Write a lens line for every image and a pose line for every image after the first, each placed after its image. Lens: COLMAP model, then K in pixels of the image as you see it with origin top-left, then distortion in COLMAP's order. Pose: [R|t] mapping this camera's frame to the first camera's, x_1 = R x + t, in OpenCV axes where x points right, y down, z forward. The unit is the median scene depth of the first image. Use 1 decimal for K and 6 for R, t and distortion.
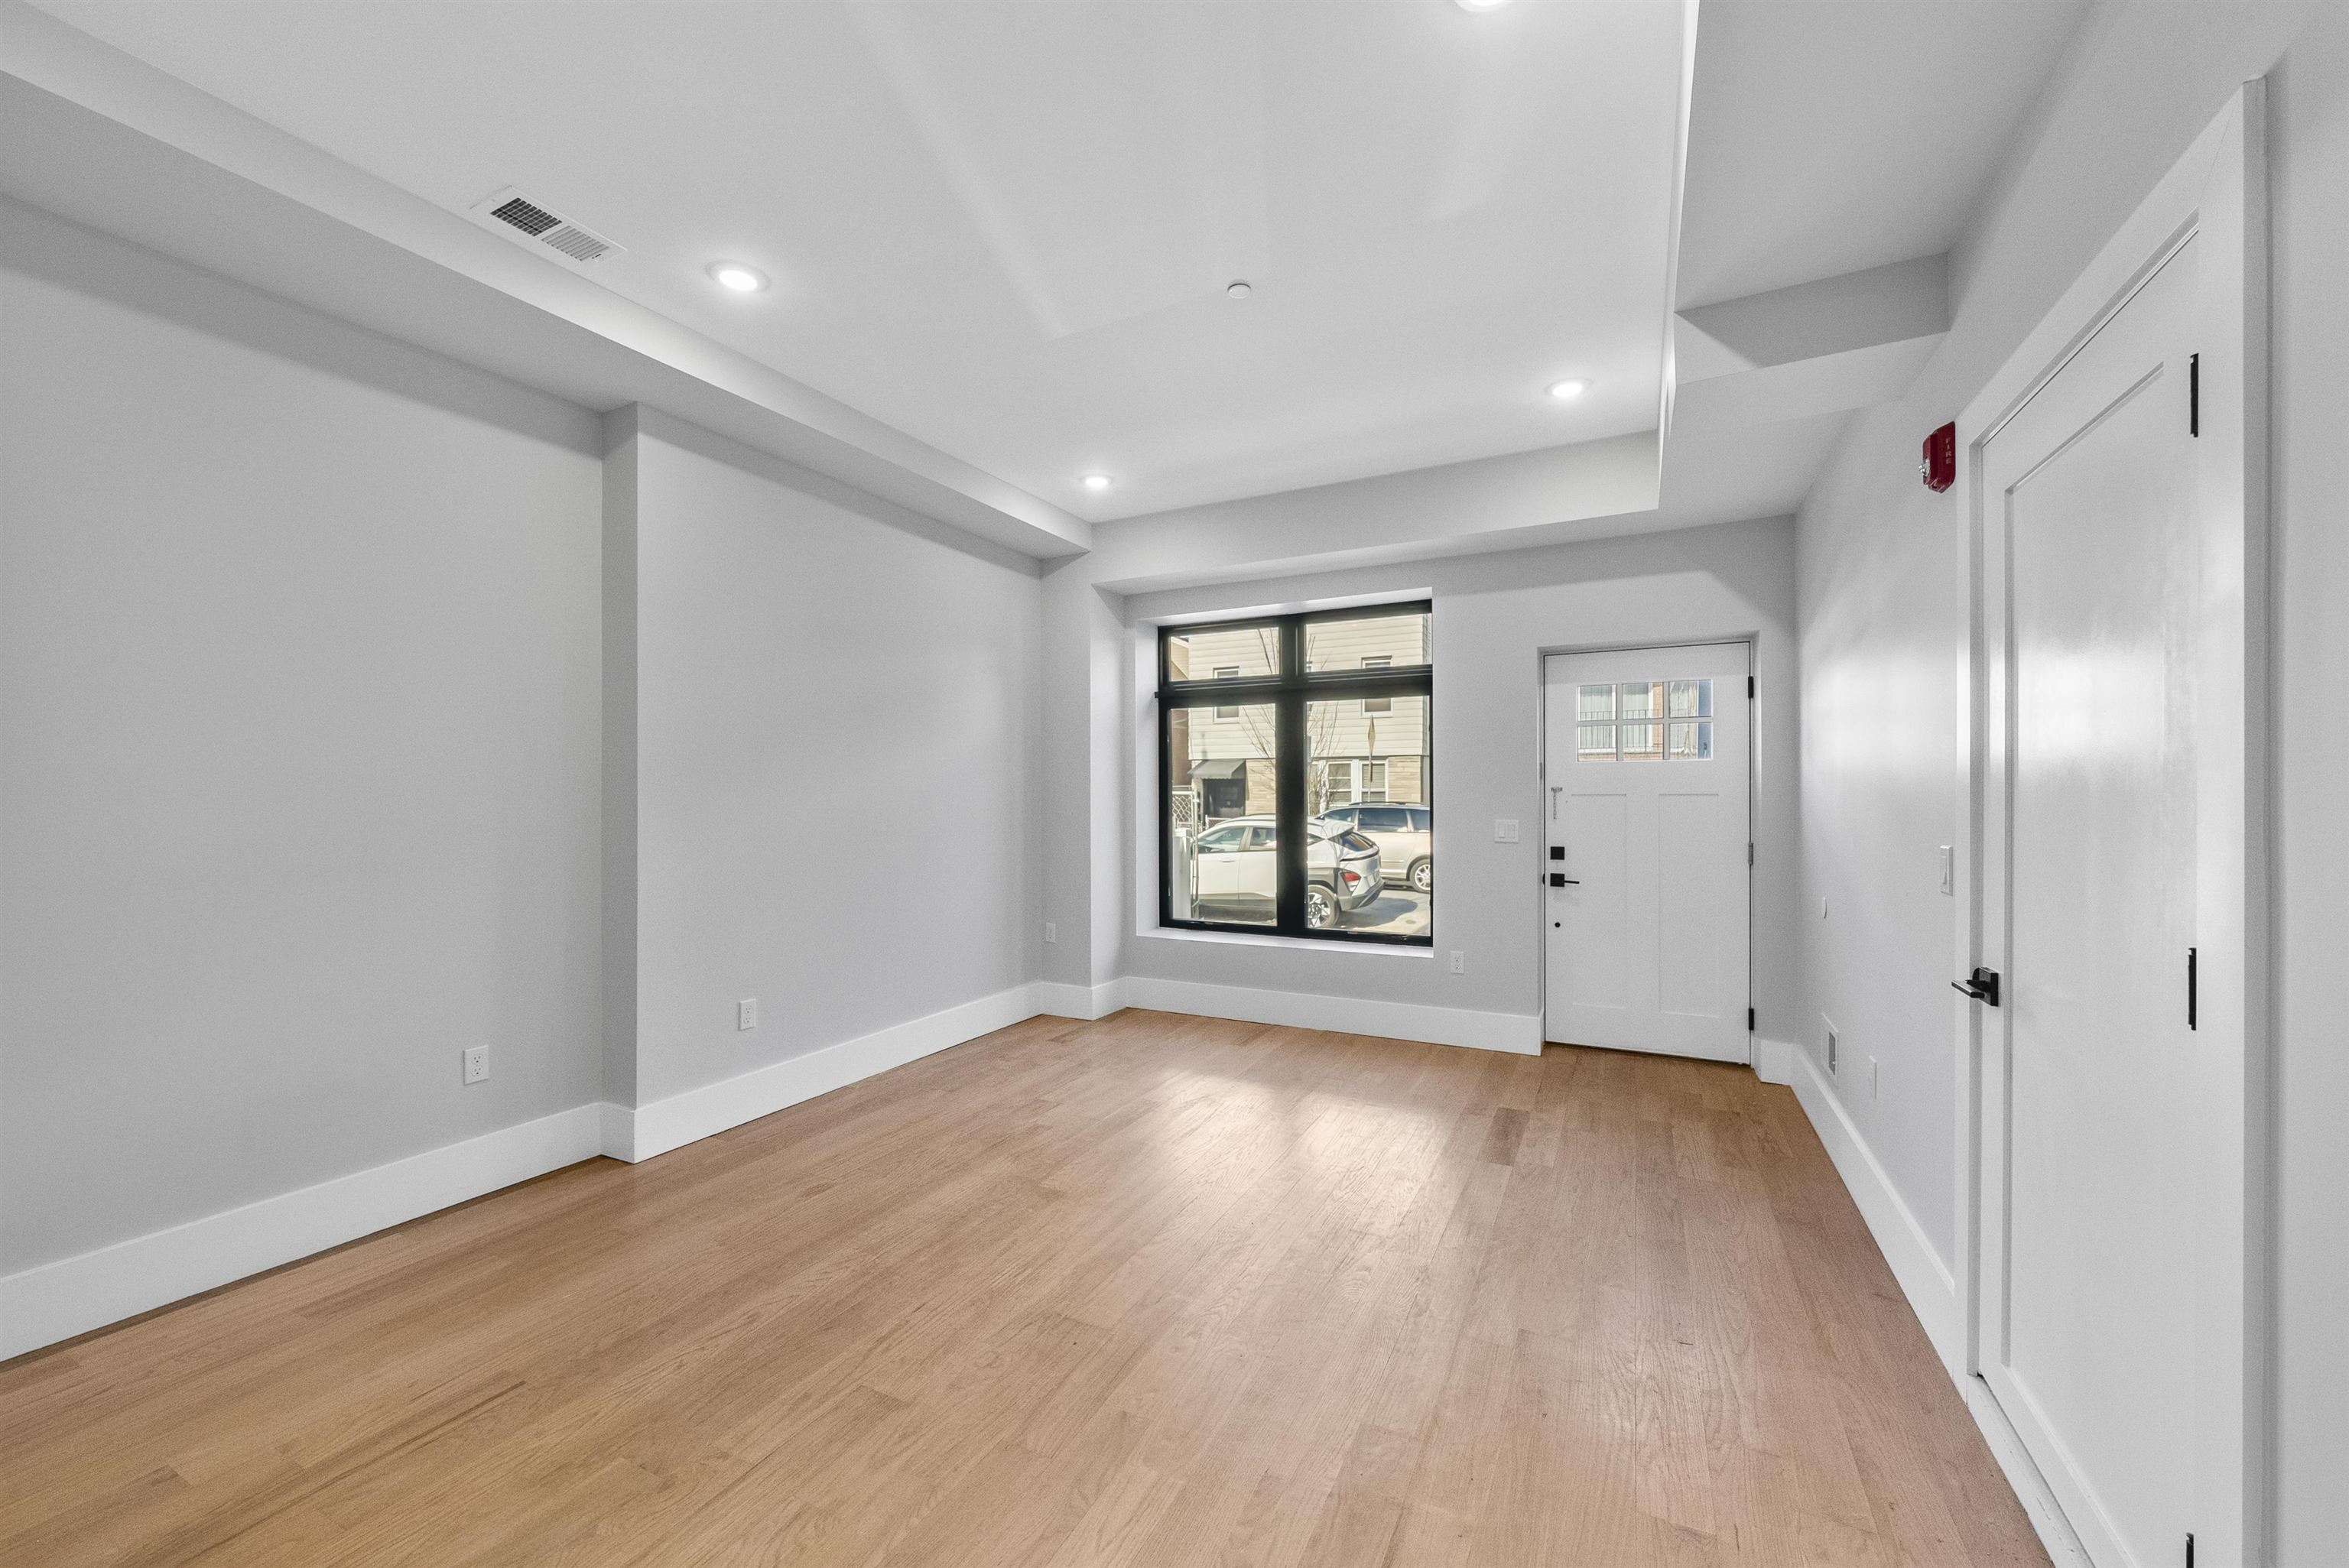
lens RADIAL K [[907.4, 0, 1172.9], [0, 907.4, 778.1], [0, 0, 1]] dist [0.000440, 0.000176]
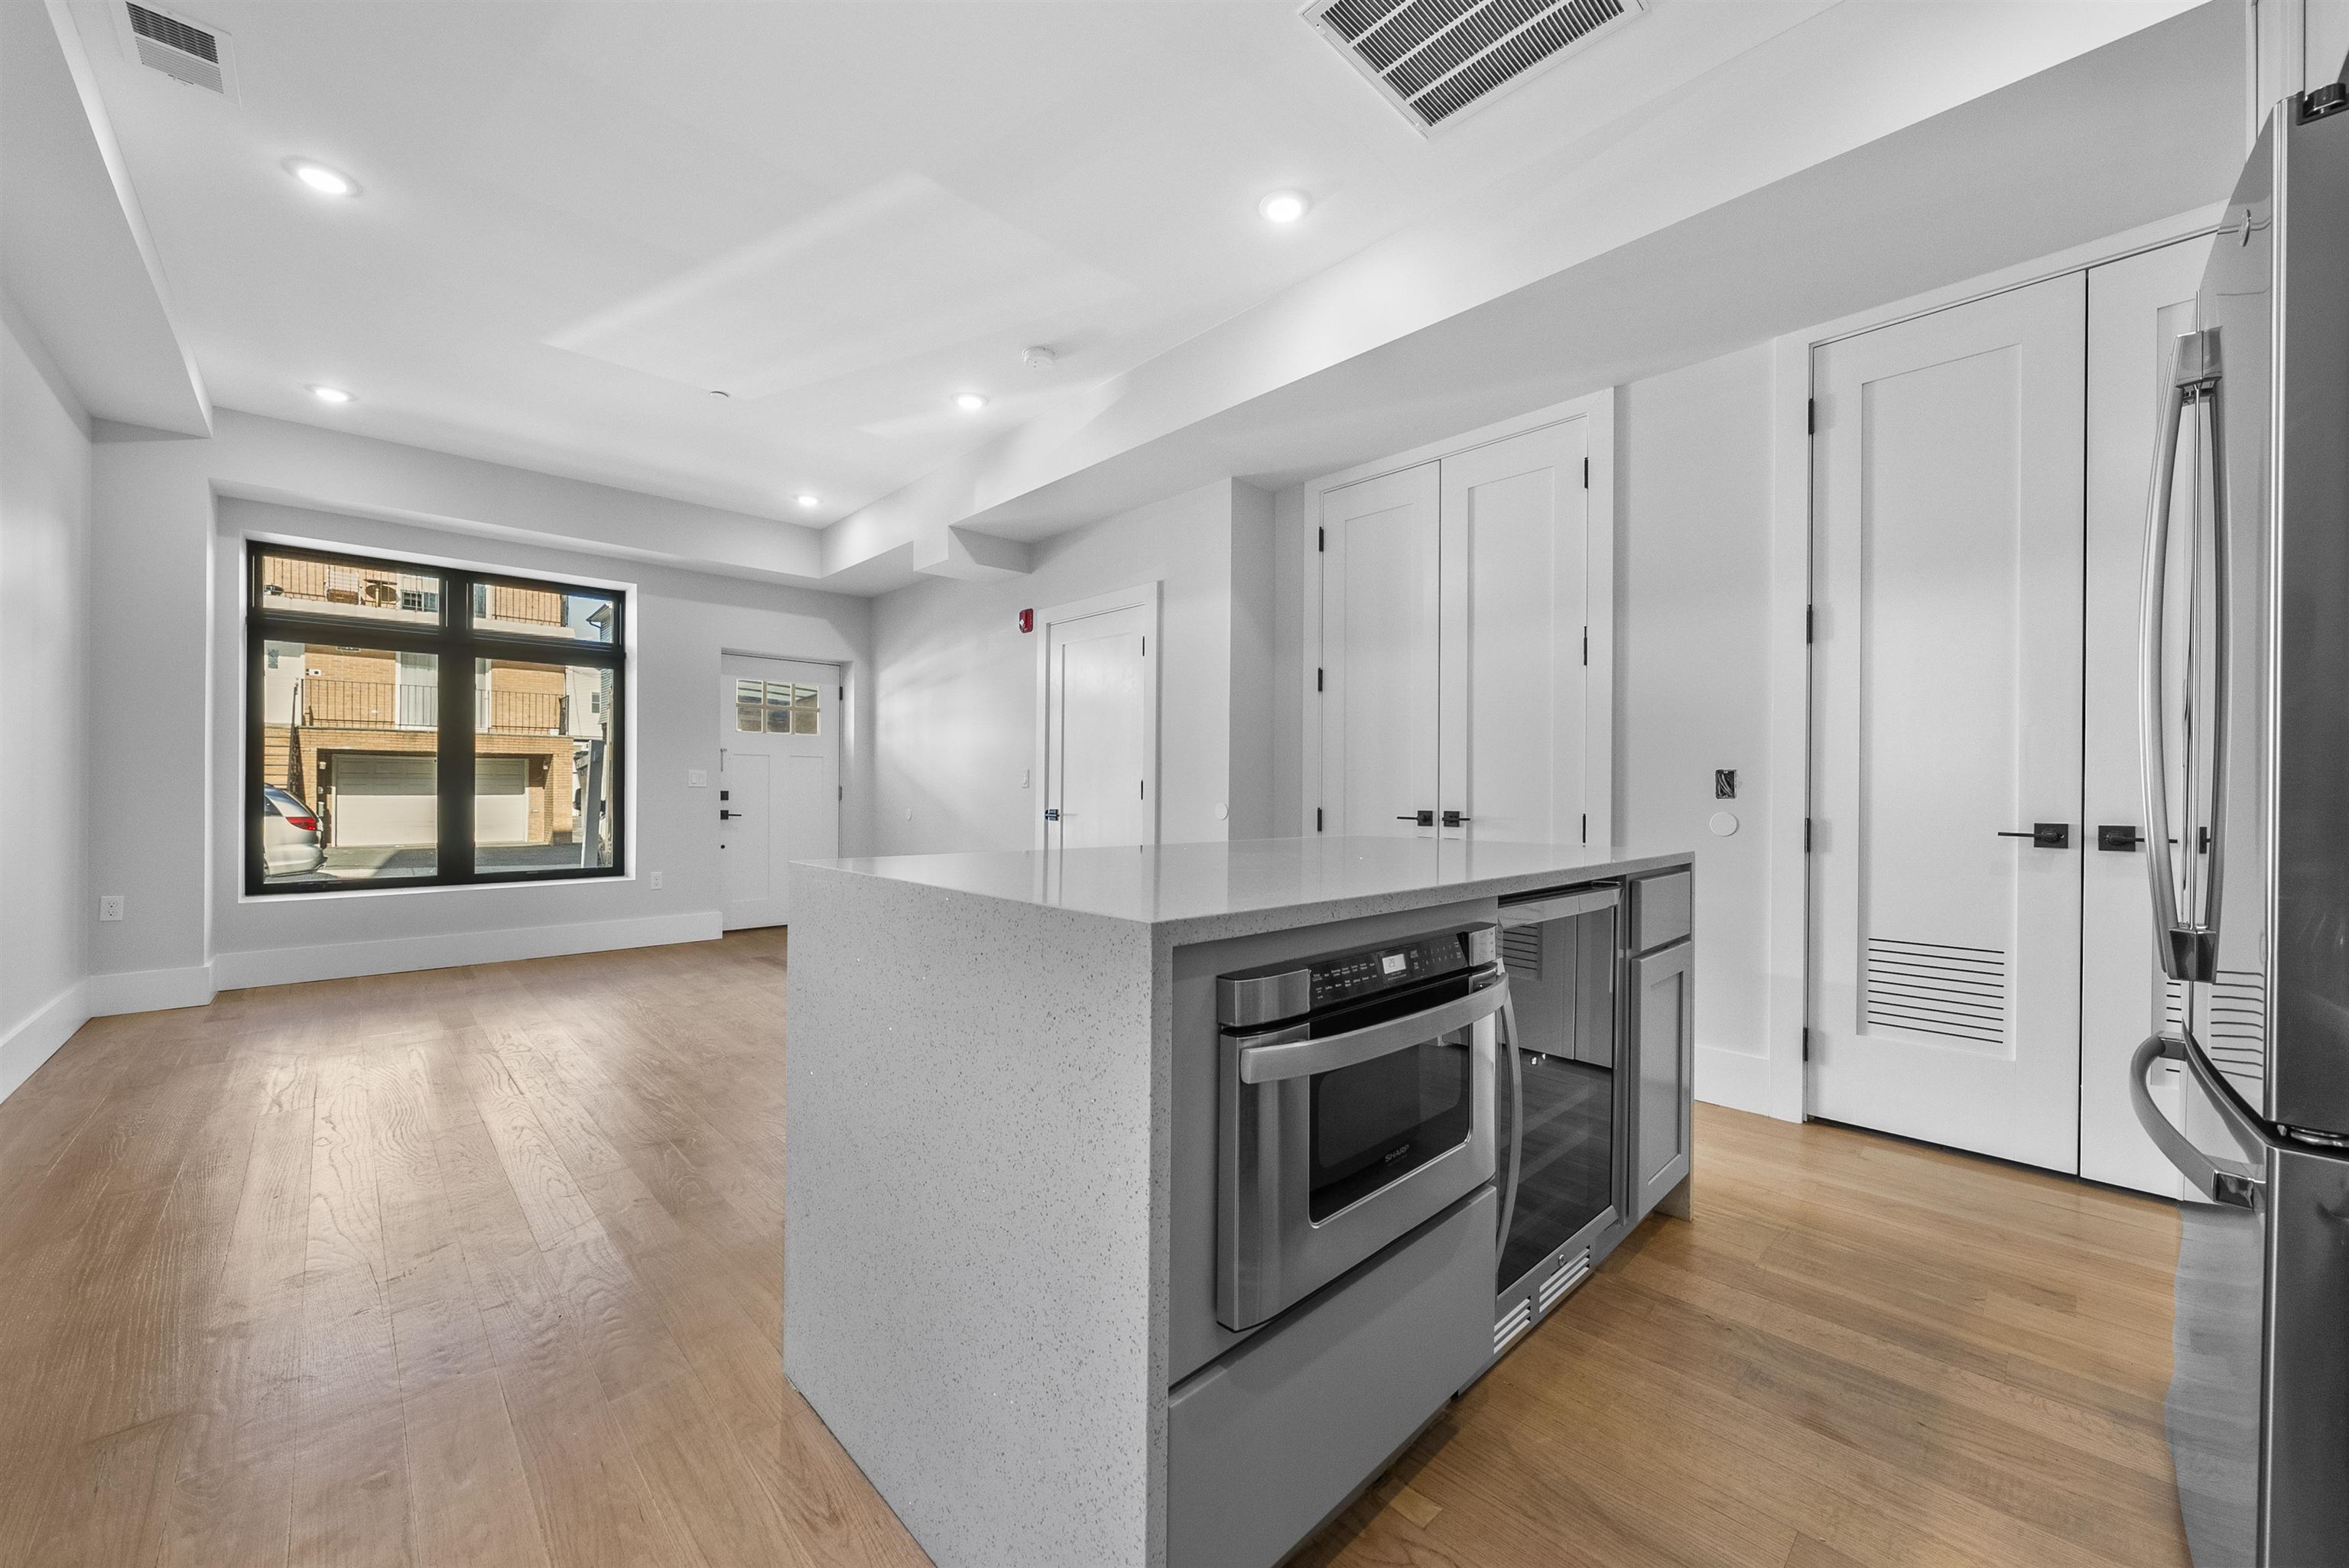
lens RADIAL K [[869.0, 0, 1176.1], [0, 869.0, 784.4], [0, 0, 1]] dist [0.001524, 0.000274]
pose [[0.342235, 0.010338, 0.939558, -0.528799], [-0.026070, 0.999659, -0.001503, 0.042518], [-0.939253, -0.023979, 0.342388, -0.104547]]
